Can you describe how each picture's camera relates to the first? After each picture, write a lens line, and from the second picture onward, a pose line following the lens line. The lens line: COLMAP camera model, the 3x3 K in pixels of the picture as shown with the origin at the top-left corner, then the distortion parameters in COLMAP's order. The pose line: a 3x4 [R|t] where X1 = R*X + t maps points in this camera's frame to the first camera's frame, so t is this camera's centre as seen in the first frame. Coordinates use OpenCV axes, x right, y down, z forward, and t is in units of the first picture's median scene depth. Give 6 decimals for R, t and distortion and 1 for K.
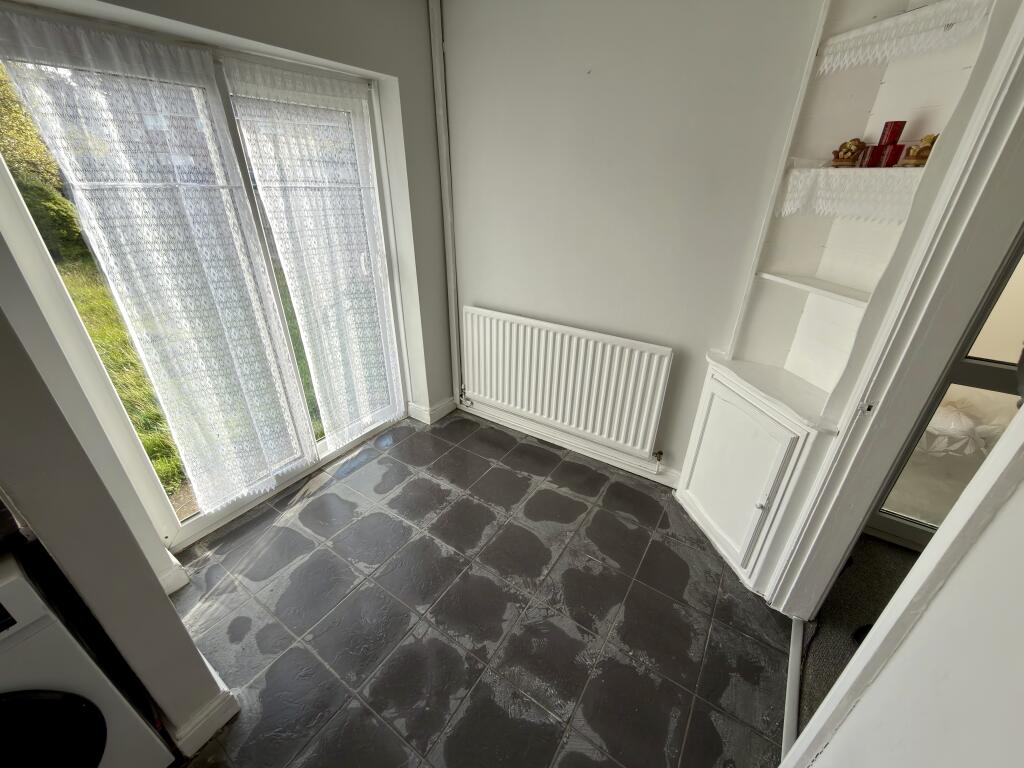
lens RADIAL K [[408.9, 0, 512.0], [0, 408.9, 384.0], [0, 0, 1]] dist [0.000808, -0.000031]
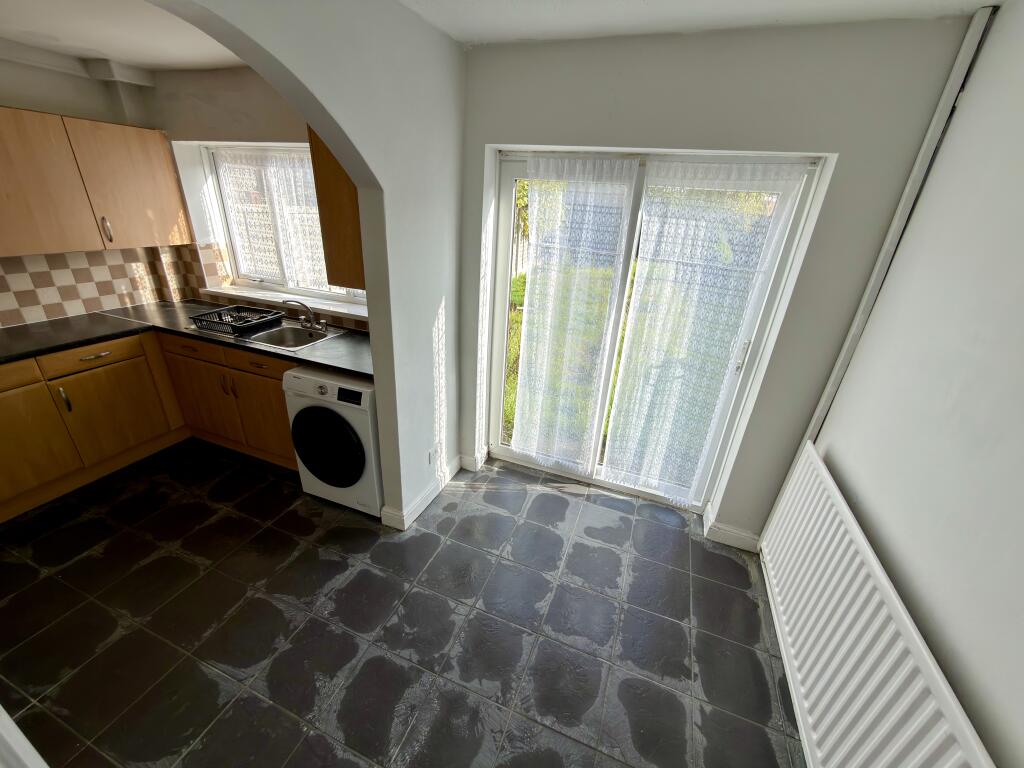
lens RADIAL K [[408.9, 0, 512.0], [0, 408.9, 384.0], [0, 0, 1]] dist [0.000808, -0.000031]
pose [[0.210471, 0.401888, -0.891172, 0.485652], [-0.495714, 0.829578, 0.257037, -0.261564], [0.842597, 0.387668, 0.373824, 0.334475]]
